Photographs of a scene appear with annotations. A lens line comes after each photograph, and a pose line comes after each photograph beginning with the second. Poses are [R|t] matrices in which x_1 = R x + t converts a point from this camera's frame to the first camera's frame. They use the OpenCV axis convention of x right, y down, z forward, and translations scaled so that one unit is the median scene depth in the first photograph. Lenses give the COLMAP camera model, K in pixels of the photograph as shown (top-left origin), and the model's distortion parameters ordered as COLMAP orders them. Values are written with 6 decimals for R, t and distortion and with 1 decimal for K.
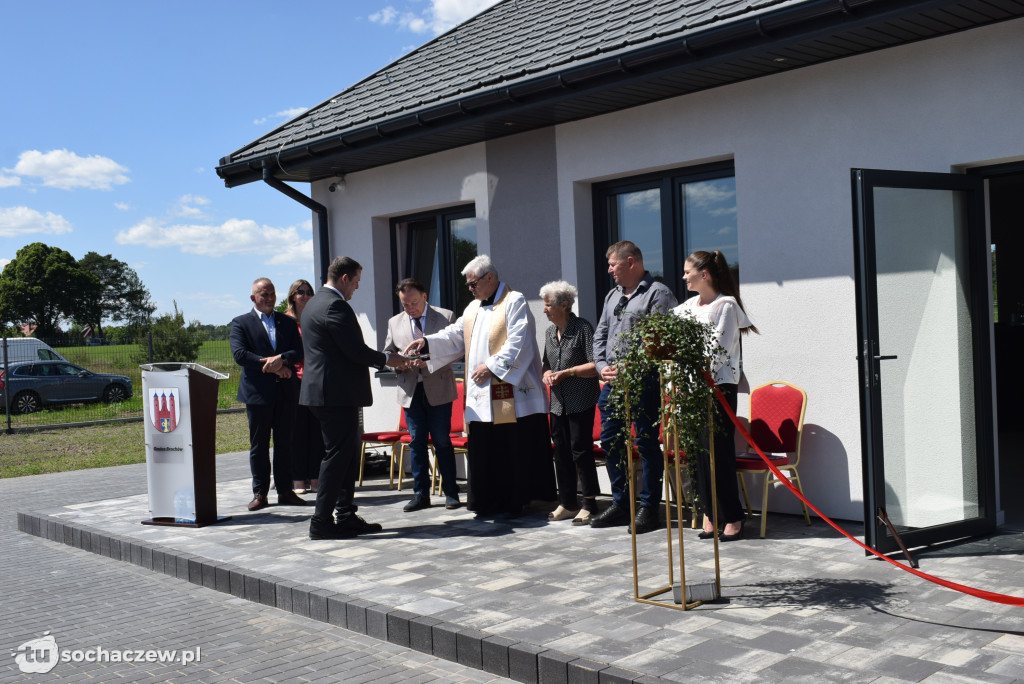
lens RADIAL K [[1083.9, 0, 512.0], [0, 1083.9, 342.0], [0, 0, 1]] dist [-0.017901, -0.016796]
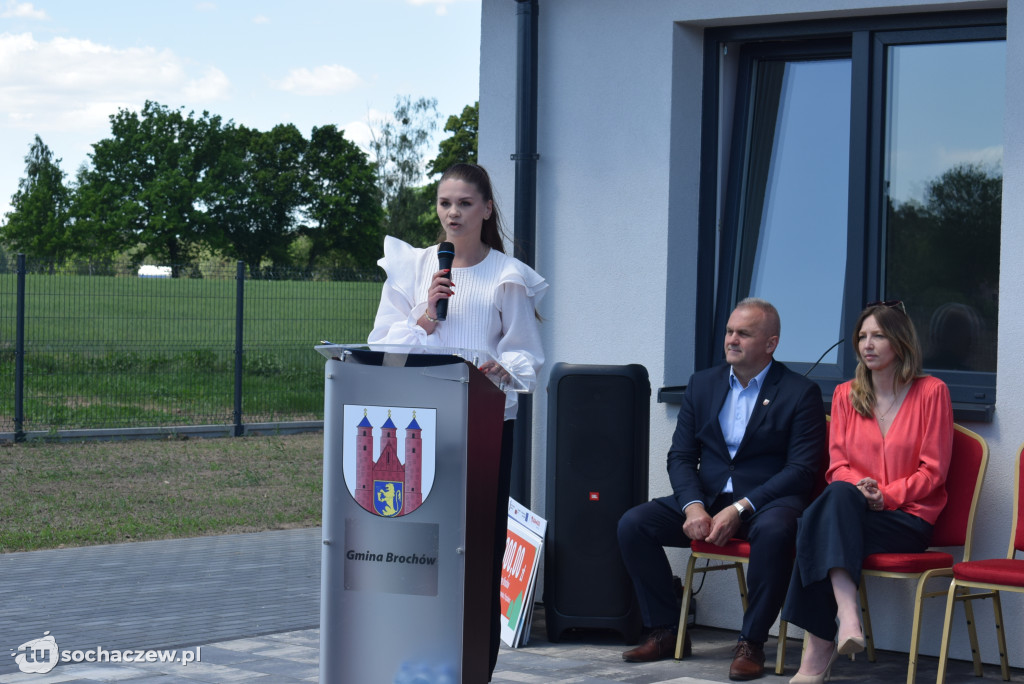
lens RADIAL K [[2360.6, 0, 512.0], [0, 2360.6, 342.0], [0, 0, 1]] dist [0.002236, -0.384300]
pose [[0.991015, 0.063886, 0.117510, -0.403566], [-0.065022, 0.997867, 0.005850, 0.010924], [-0.116885, -0.013438, 0.993055, 0.125077]]
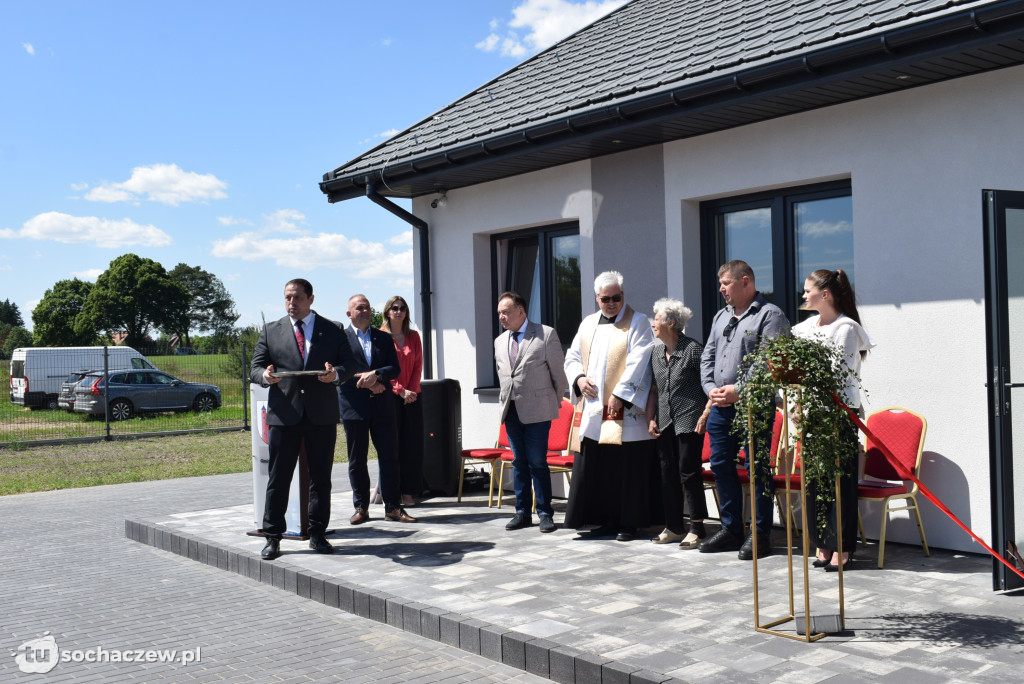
lens RADIAL K [[1083.9, 0, 512.0], [0, 1083.9, 342.0], [0, 0, 1]] dist [-0.017901, -0.016796]
pose [[0.997279, 0.015963, -0.071972, -0.027216], [-0.016988, 0.999762, -0.013659, -0.002587], [0.071737, 0.014845, 0.997313, 0.005467]]
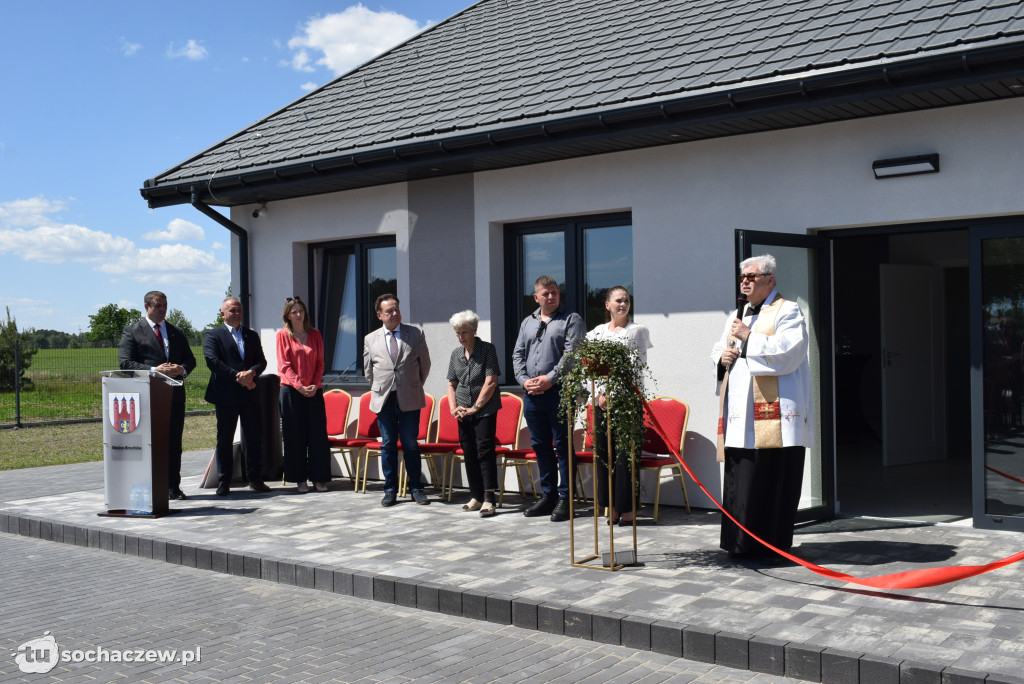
lens RADIAL K [[1086.5, 0, 512.0], [0, 1086.5, 342.0], [0, 0, 1]] dist [-0.023991, 0.000346]
pose [[0.986893, 0.026142, 0.159245, -0.113584], [-0.023472, 0.999551, -0.018626, 0.002022], [-0.159660, 0.014644, 0.987063, -0.170495]]
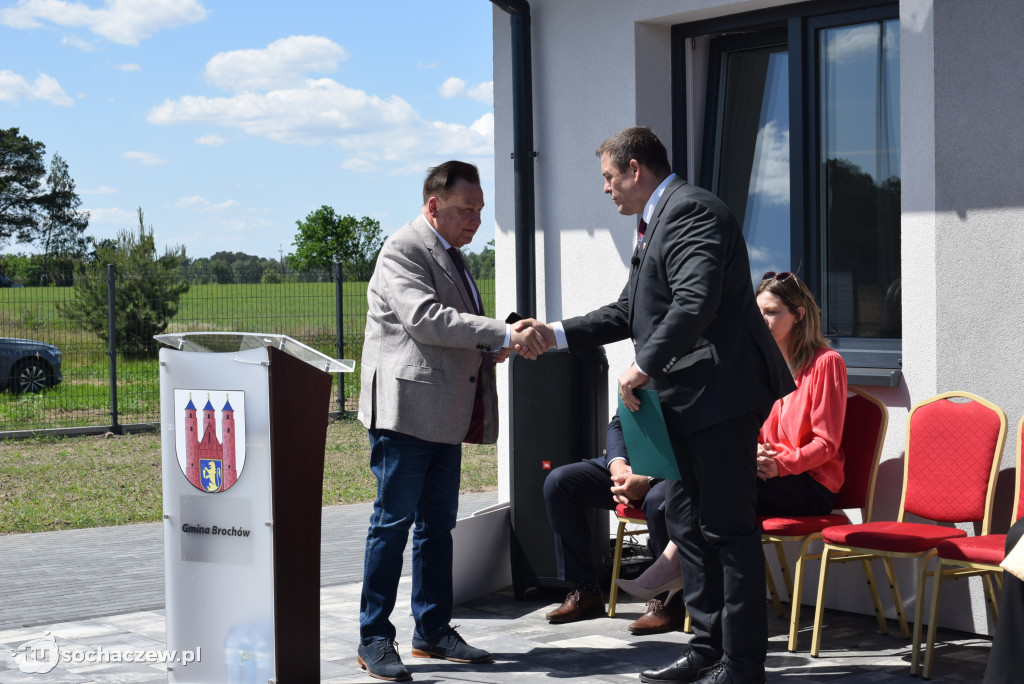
lens RADIAL K [[1941.1, 0, 512.0], [0, 1941.1, 342.0], [0, 0, 1]] dist [-0.008407, -0.069442]
pose [[0.994314, 0.031447, -0.101739, -0.129457], [-0.029178, 0.999293, 0.023719, 0.001386], [0.102413, -0.020615, 0.994528, 0.251224]]
